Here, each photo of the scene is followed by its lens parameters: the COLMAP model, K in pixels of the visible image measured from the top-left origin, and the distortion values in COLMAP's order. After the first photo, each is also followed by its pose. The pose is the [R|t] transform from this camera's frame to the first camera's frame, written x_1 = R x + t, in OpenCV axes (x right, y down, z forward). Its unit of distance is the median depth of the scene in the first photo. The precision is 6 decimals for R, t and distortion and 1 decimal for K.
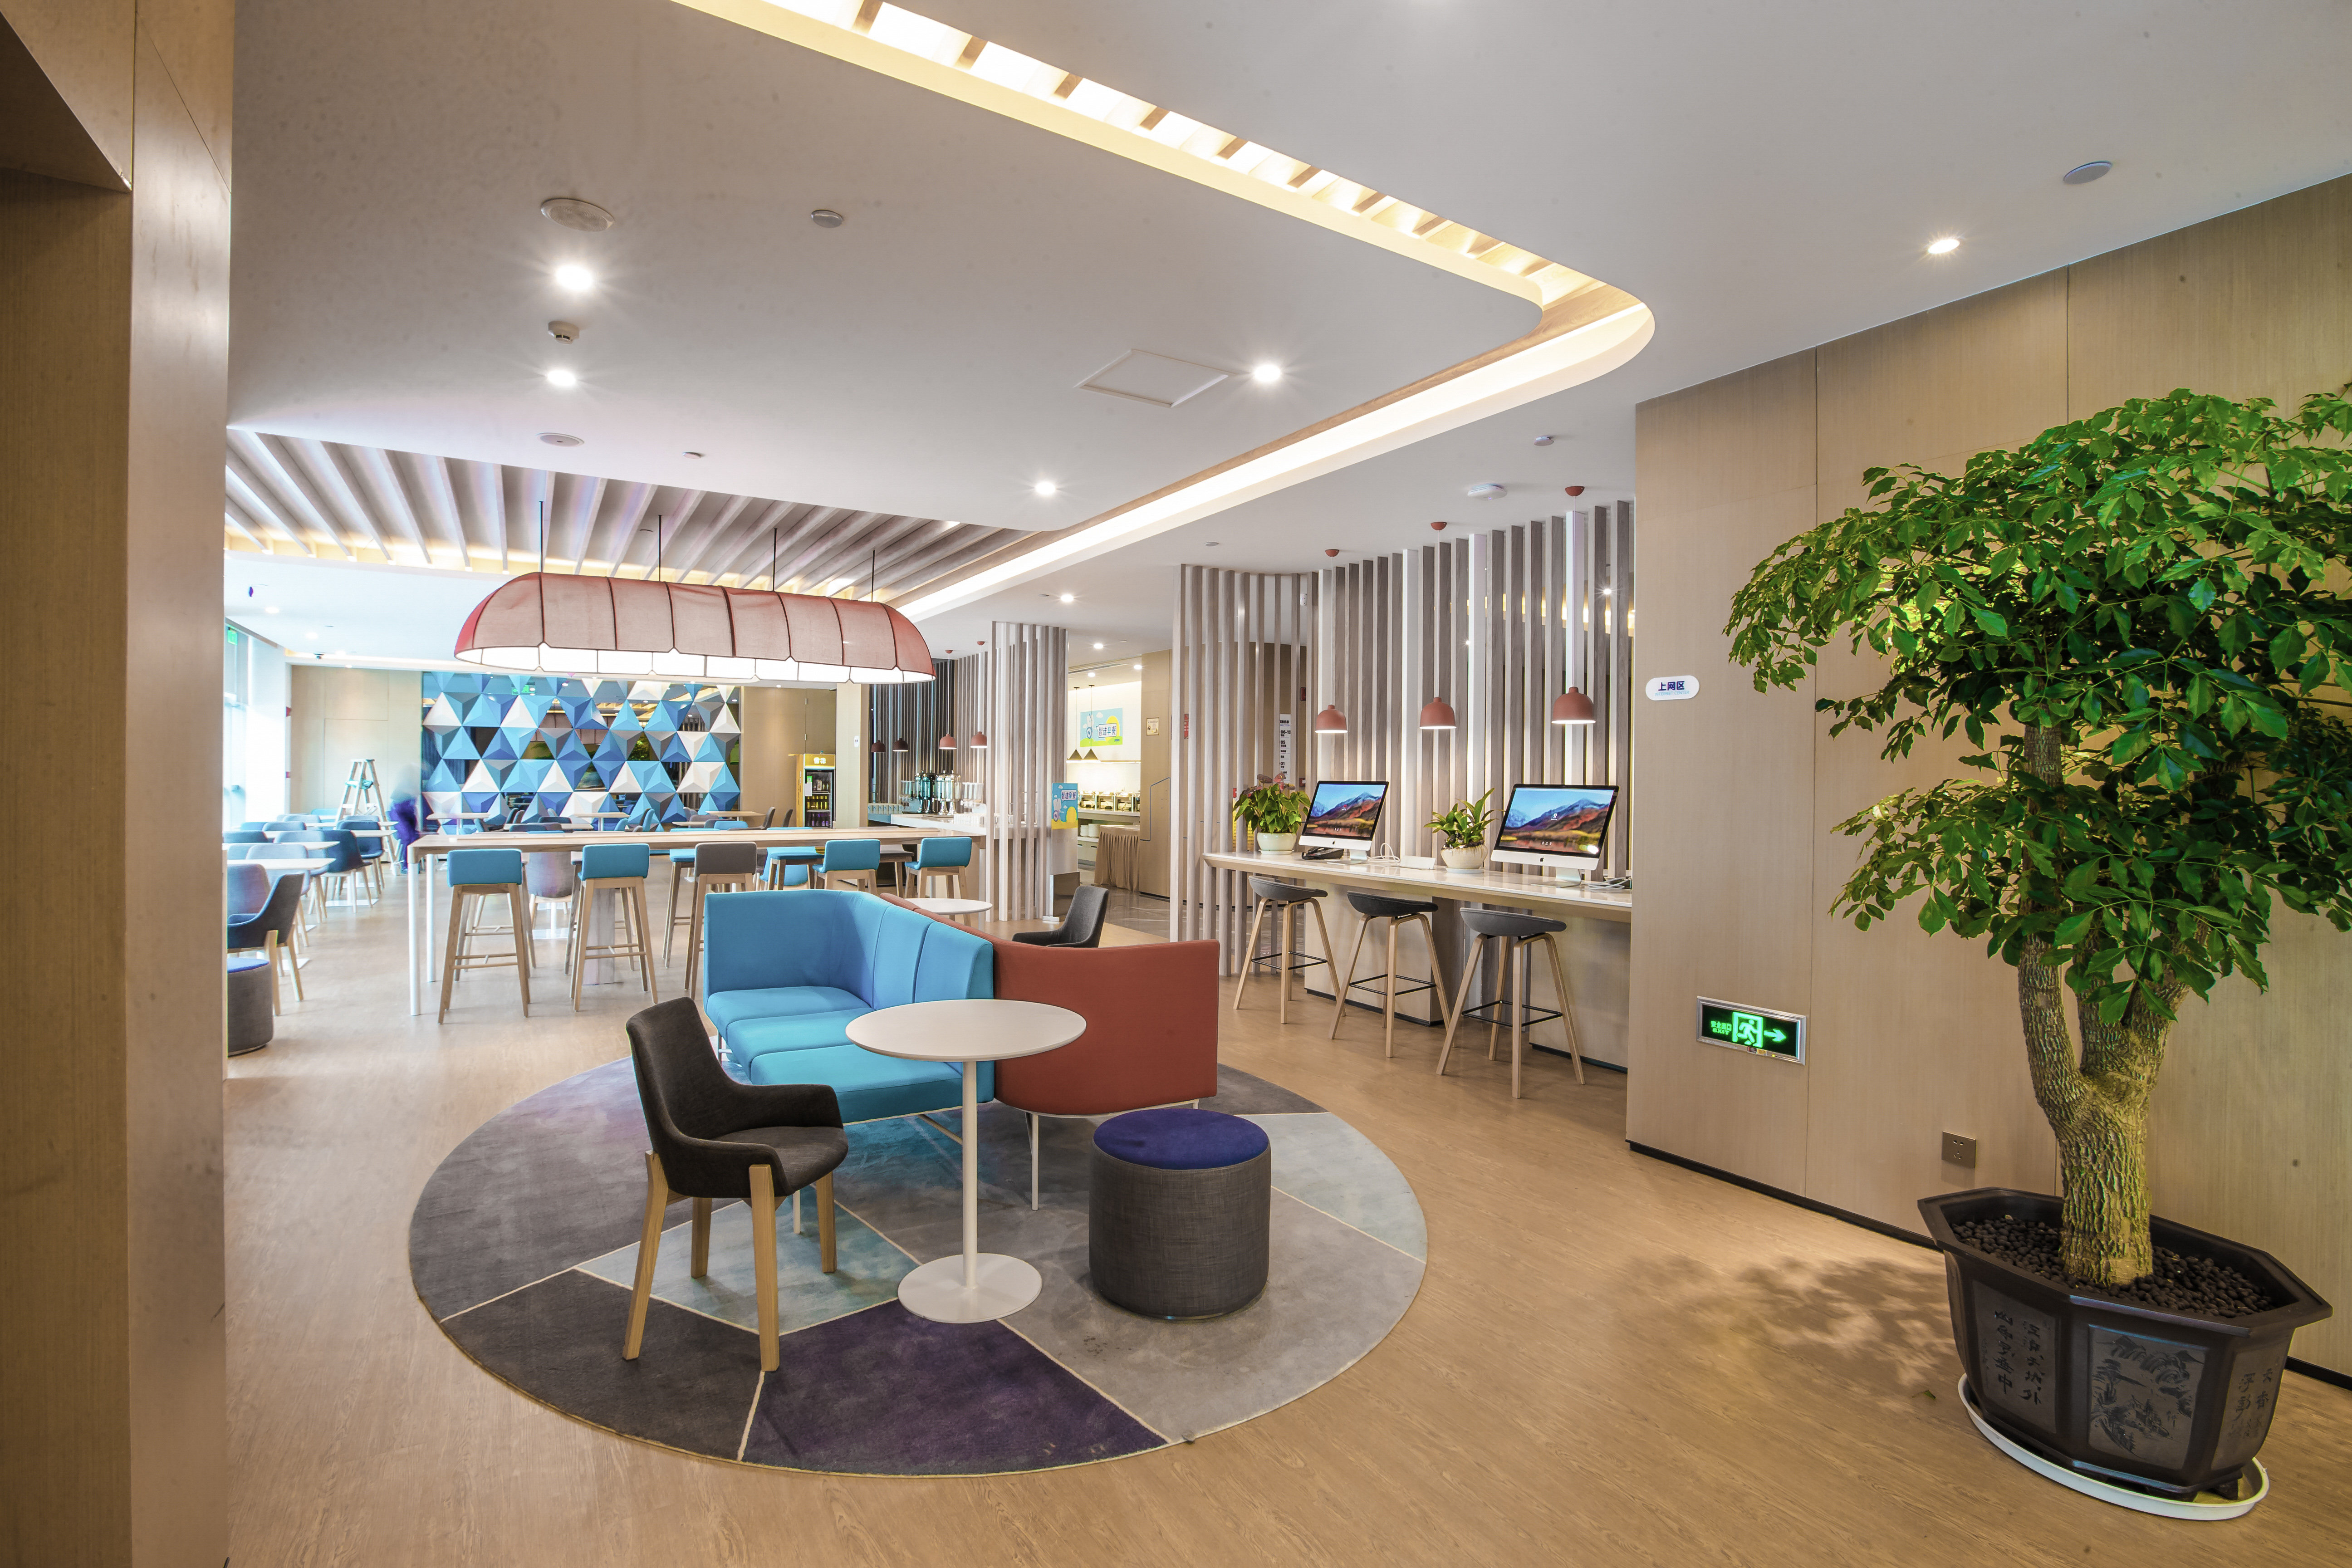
lens RADIAL K [[1067.3, 0, 1150.1], [0, 1067.3, 781.9], [0, 0, 1]] dist [-0.066260, 0.029239]
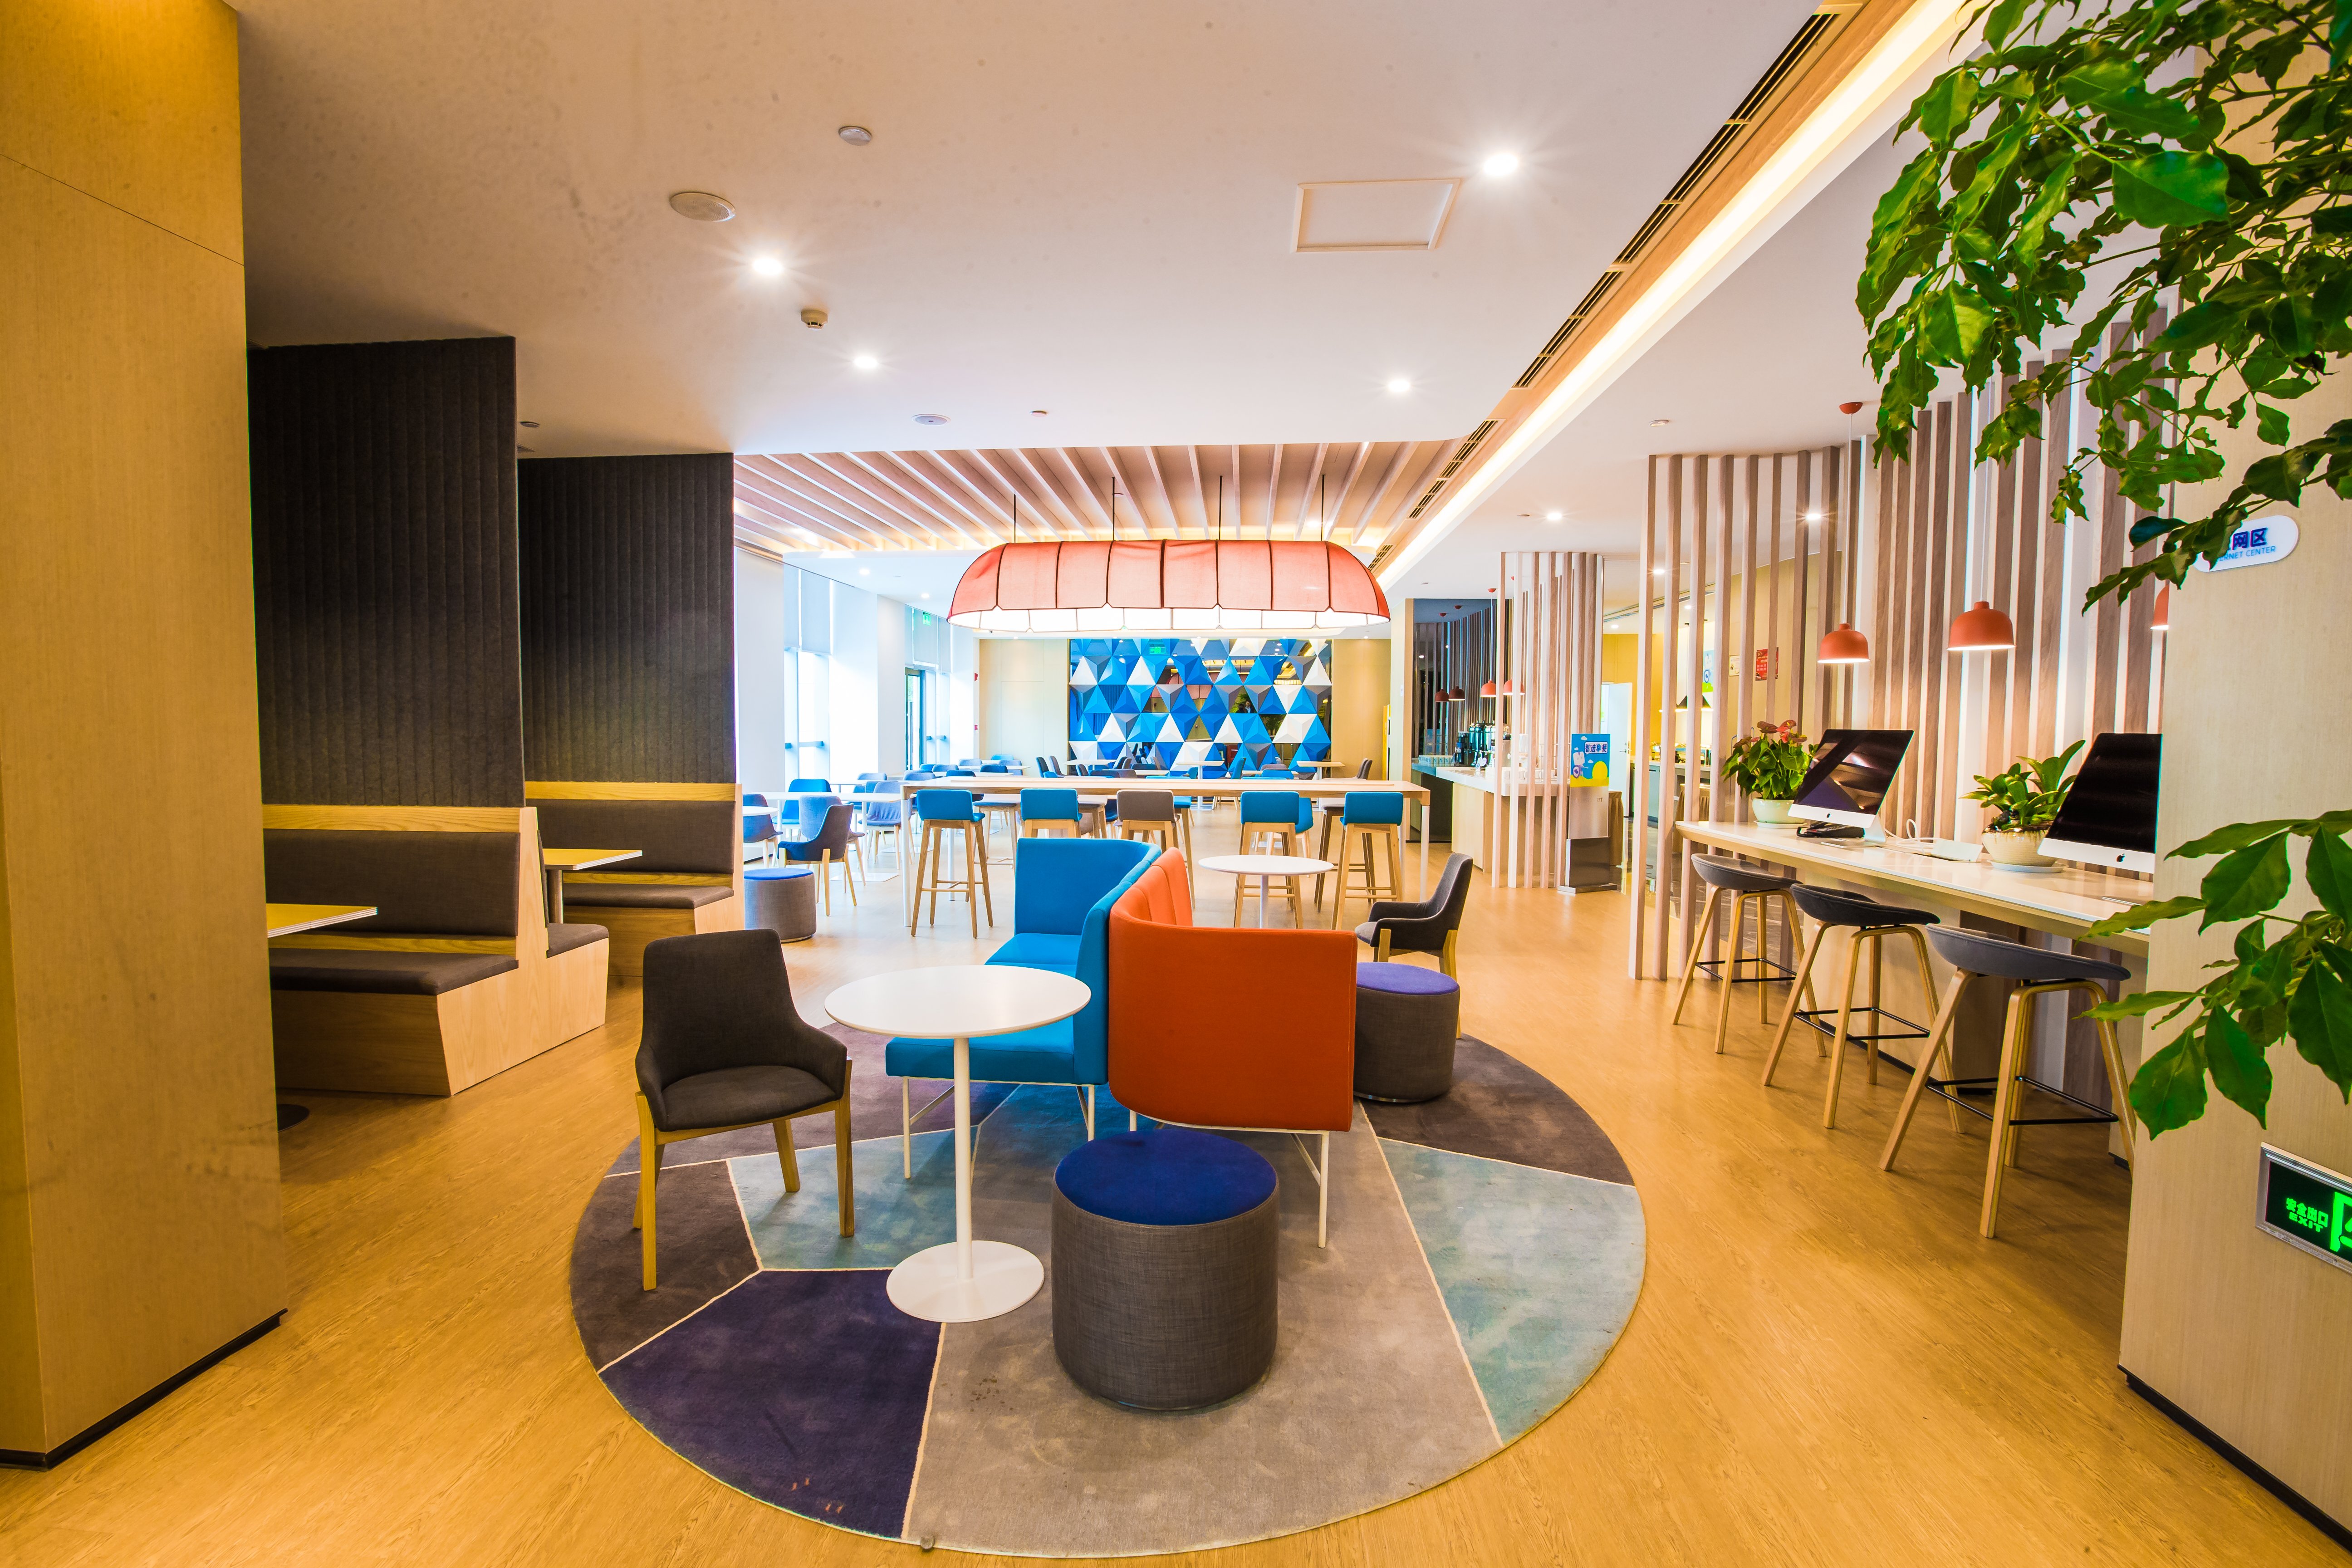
lens RADIAL K [[1067.3, 0, 1150.1], [0, 1067.3, 781.9], [0, 0, 1]] dist [-0.066260, 0.029239]
pose [[0.811562, 0.026608, -0.583660, 0.214626], [-0.000650, 0.999003, 0.044639, 0.003273], [0.584265, -0.035848, 0.810771, 0.164133]]
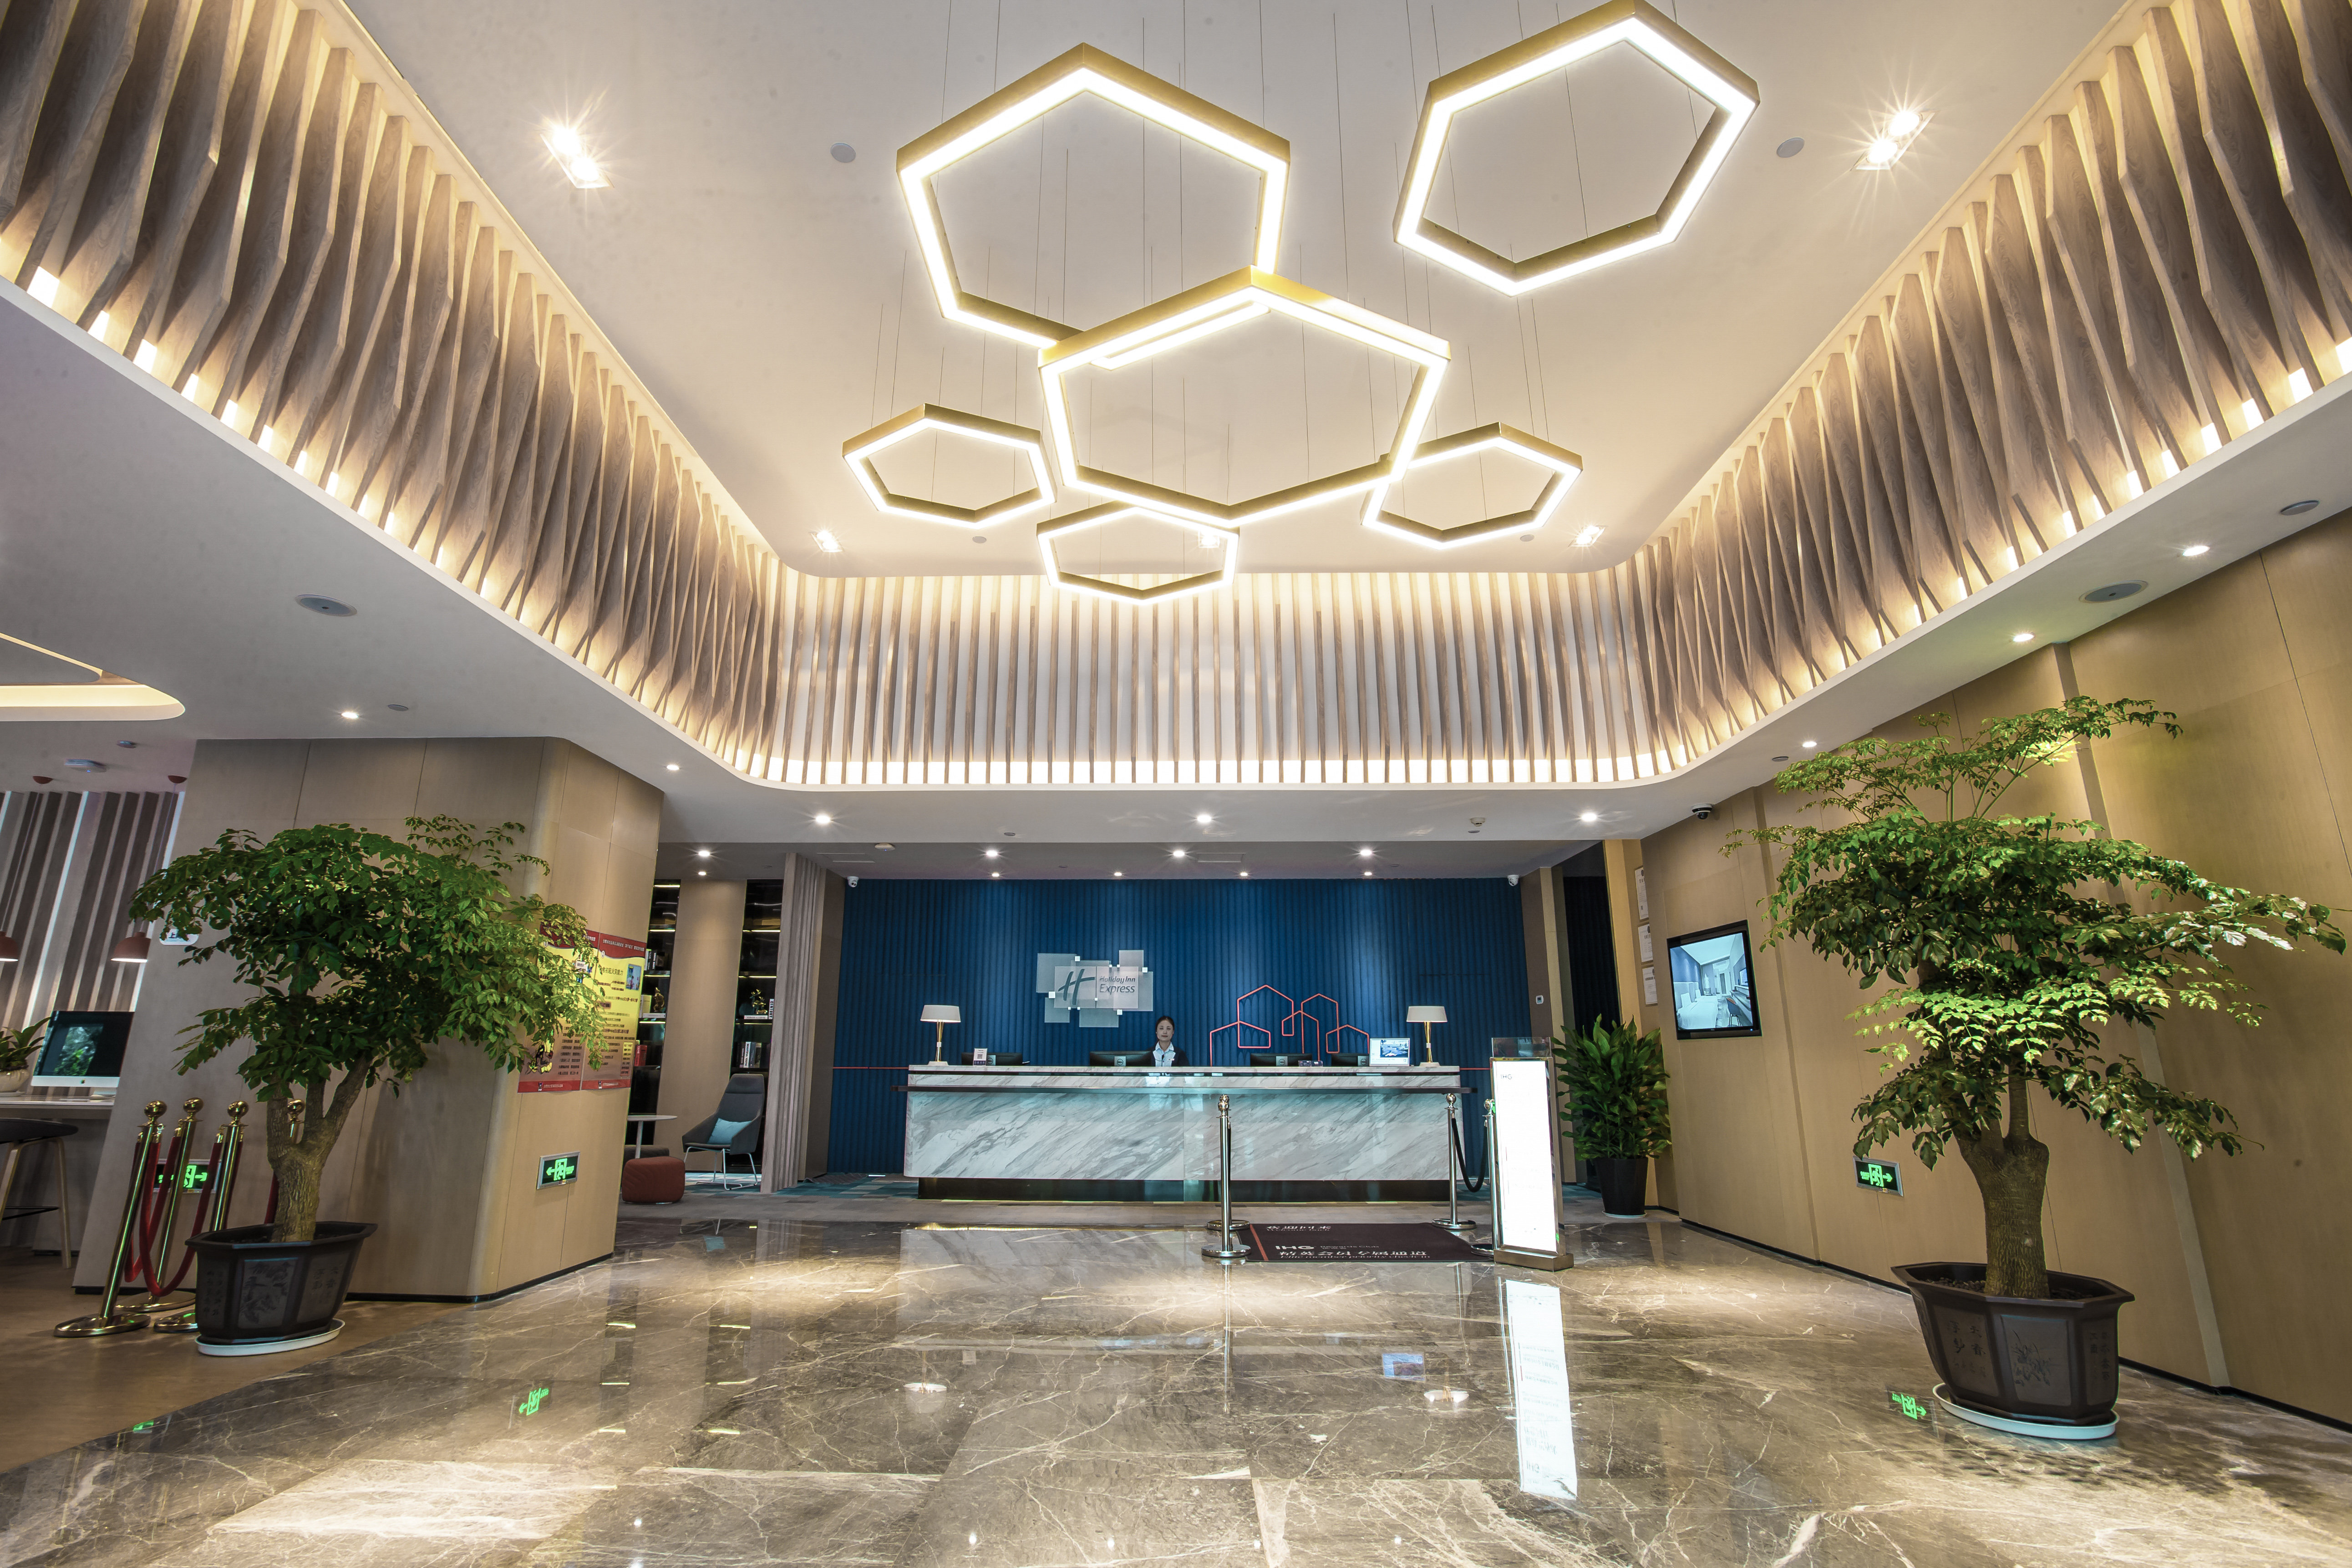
lens RADIAL K [[1067.3, 0, 1150.1], [0, 1067.3, 781.9], [0, 0, 1]] dist [-0.066260, 0.029239]
pose [[0.531161, 0.201485, 0.822965, -0.002102], [0.005988, 0.970396, -0.241445, 0.032634], [-0.847250, 0.133174, 0.514230, -0.522674]]
